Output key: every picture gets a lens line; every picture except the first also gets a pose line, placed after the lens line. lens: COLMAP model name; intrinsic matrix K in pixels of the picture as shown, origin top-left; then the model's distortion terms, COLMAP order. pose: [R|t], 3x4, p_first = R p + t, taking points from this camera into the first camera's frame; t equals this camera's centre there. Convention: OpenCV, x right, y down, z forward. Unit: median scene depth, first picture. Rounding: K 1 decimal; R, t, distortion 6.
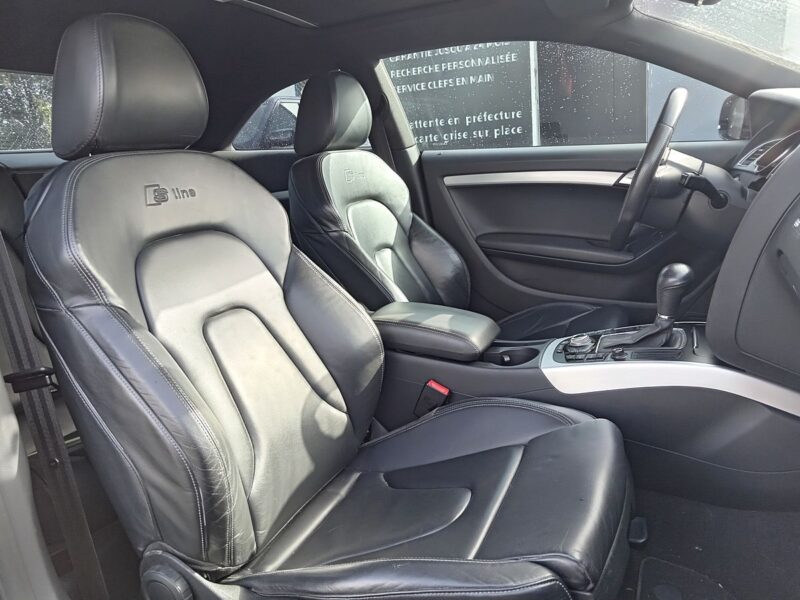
lens RADIAL K [[608.0, 0, 393.6], [0, 608.0, 300.9], [0, 0, 1]] dist [-0.008328, 0.012288]
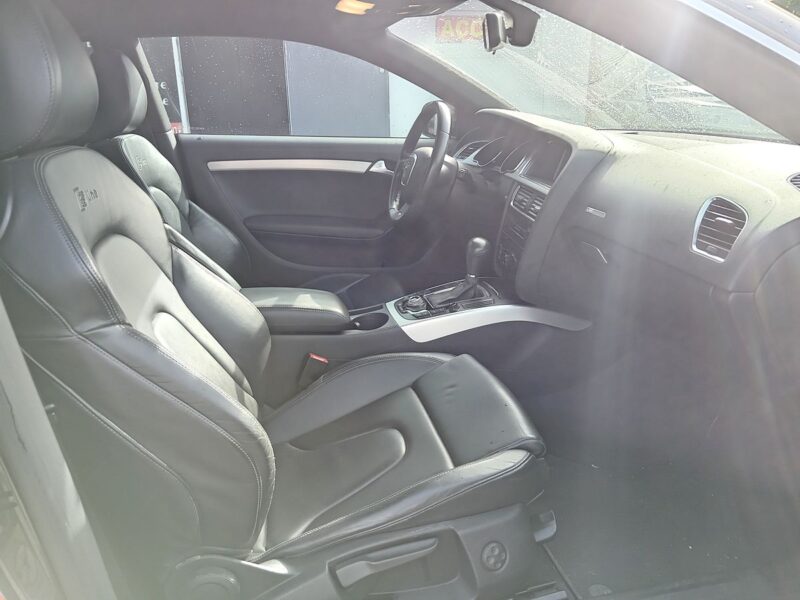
lens RADIAL K [[598.5, 0, 400.0], [0, 598.5, 300.0], [0, 0, 1]] dist [0.066639, 0.001277]
pose [[0.804906, -0.125623, 0.579953, -0.367308], [0.096657, 0.992038, 0.080736, -0.035043], [-0.585477, -0.008928, 0.810640, -0.010672]]
